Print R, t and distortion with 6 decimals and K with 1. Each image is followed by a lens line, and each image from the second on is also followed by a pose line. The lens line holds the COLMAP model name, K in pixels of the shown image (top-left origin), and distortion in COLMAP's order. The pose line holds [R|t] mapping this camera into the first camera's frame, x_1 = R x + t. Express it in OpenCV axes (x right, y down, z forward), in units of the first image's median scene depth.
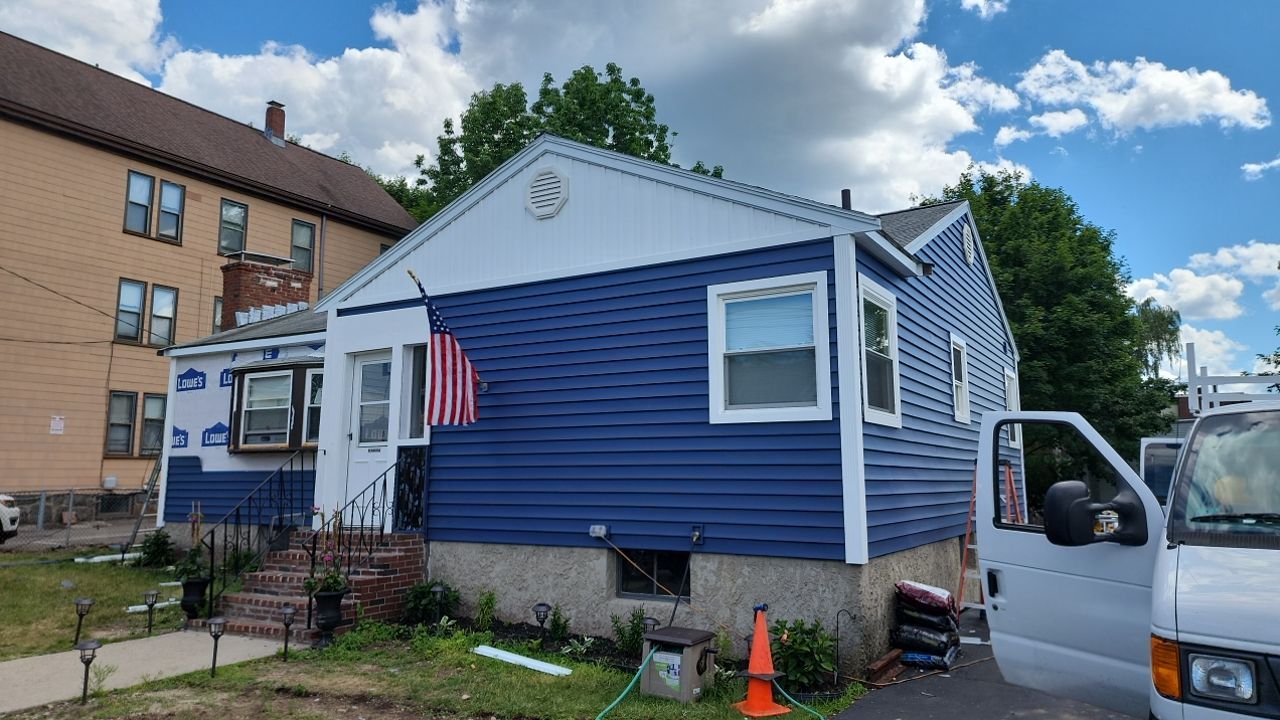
lens RADIAL K [[857.5, 0, 652.8], [0, 857.5, 359.4], [0, 0, 1]] dist [0.064160, 0.003564]
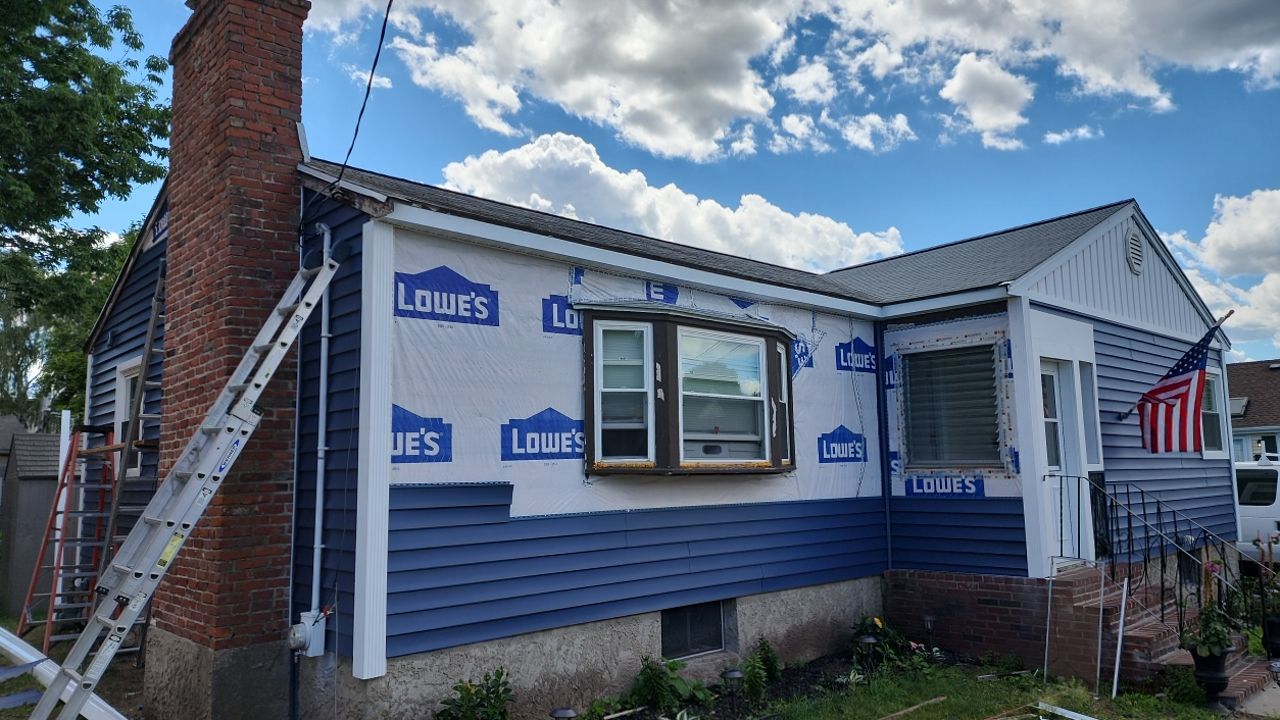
lens RADIAL K [[857.5, 0, 649.9], [0, 857.5, 382.2], [0, 0, 1]] dist [0.064160, 0.003564]
pose [[0.290023, 0.093111, 0.952479, -0.803189], [-0.112649, 0.991658, -0.062640, 0.071150], [-0.950367, -0.089128, 0.298092, 0.715854]]
